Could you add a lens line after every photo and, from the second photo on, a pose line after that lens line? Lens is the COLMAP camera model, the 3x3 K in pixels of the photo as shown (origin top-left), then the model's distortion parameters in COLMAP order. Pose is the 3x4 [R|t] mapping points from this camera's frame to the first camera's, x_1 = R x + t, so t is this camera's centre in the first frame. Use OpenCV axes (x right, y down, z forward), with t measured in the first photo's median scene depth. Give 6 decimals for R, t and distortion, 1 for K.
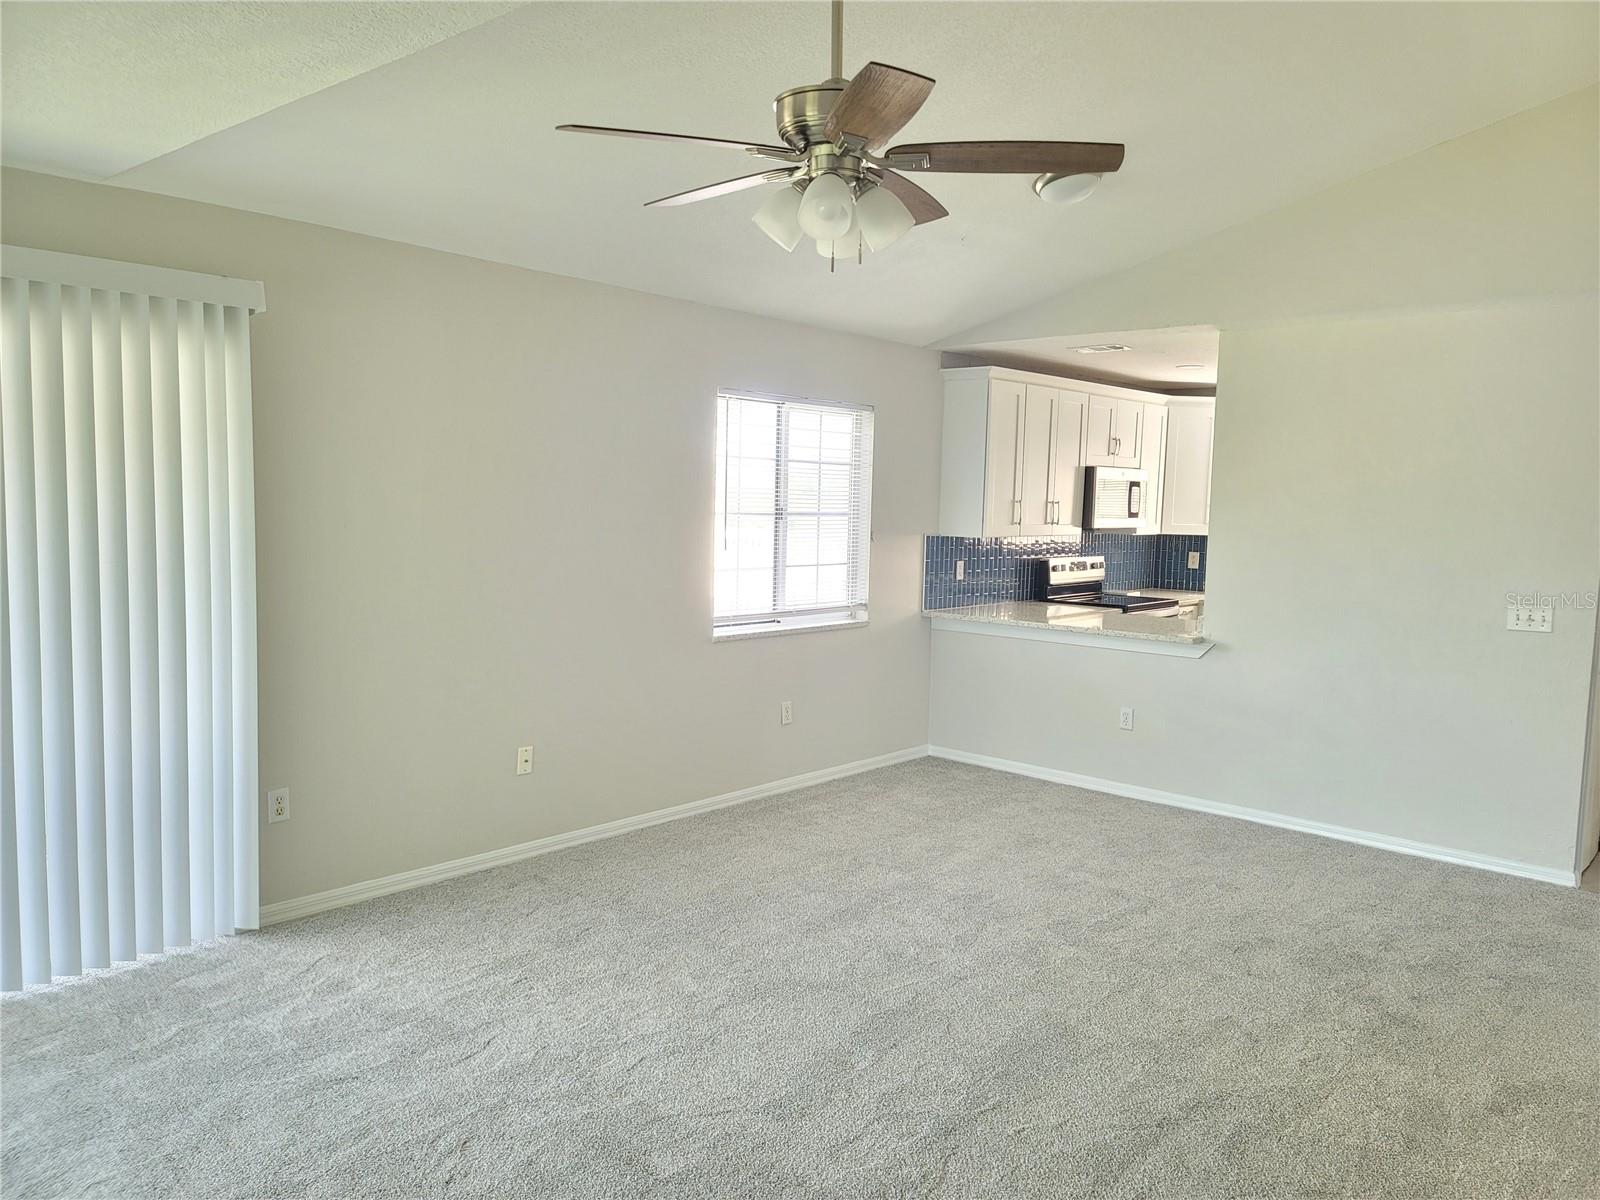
lens RADIAL K [[1183.0, 0, 800.0], [0, 1183.0, 600.0], [0, 0, 1]] dist [0.049470, -0.001346]
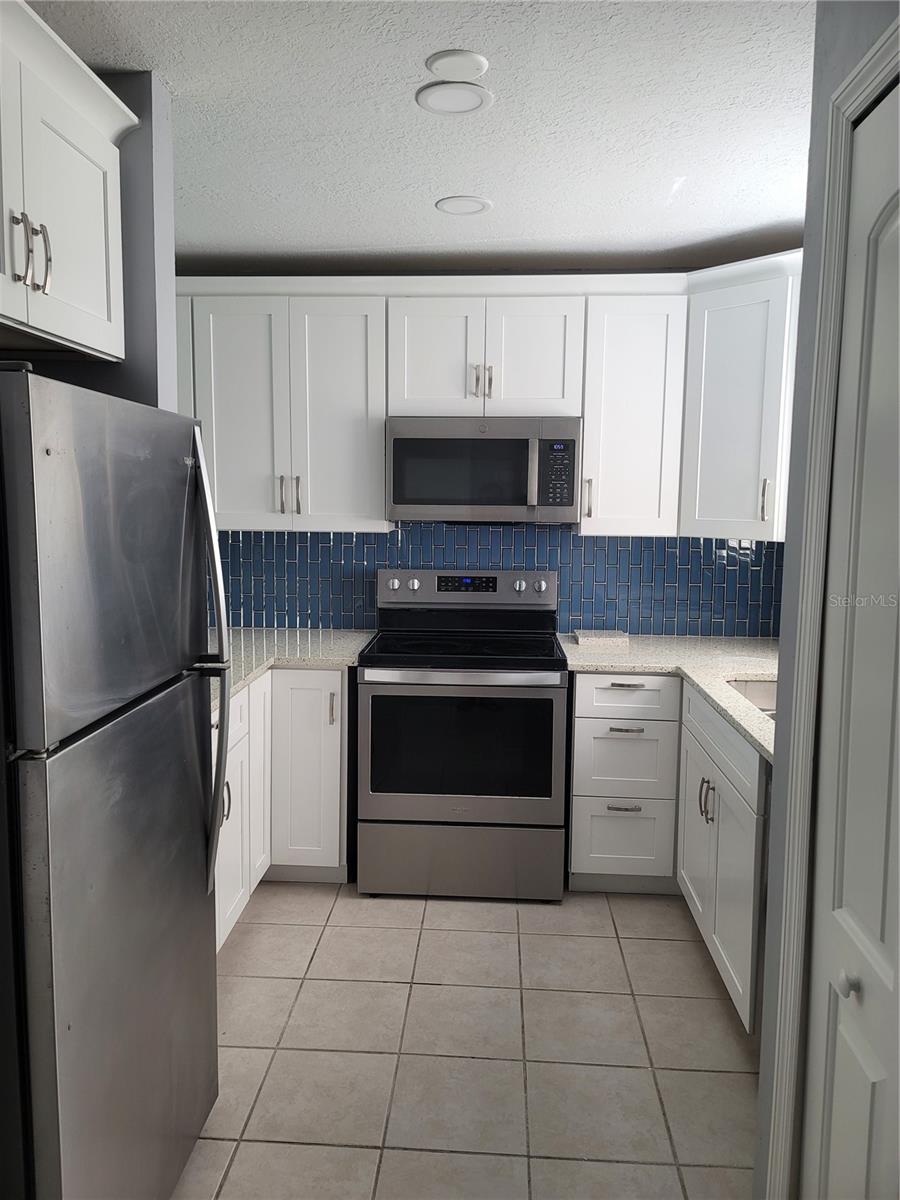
lens RADIAL K [[887.2, 0, 444.6], [0, 887.2, 595.0], [0, 0, 1]] dist [0.049470, -0.001346]
pose [[0.607384, 0.068610, -0.791440, 0.563807], [-0.059130, 0.997404, 0.041086, -0.039360], [0.792205, 0.021843, 0.609864, 0.679227]]
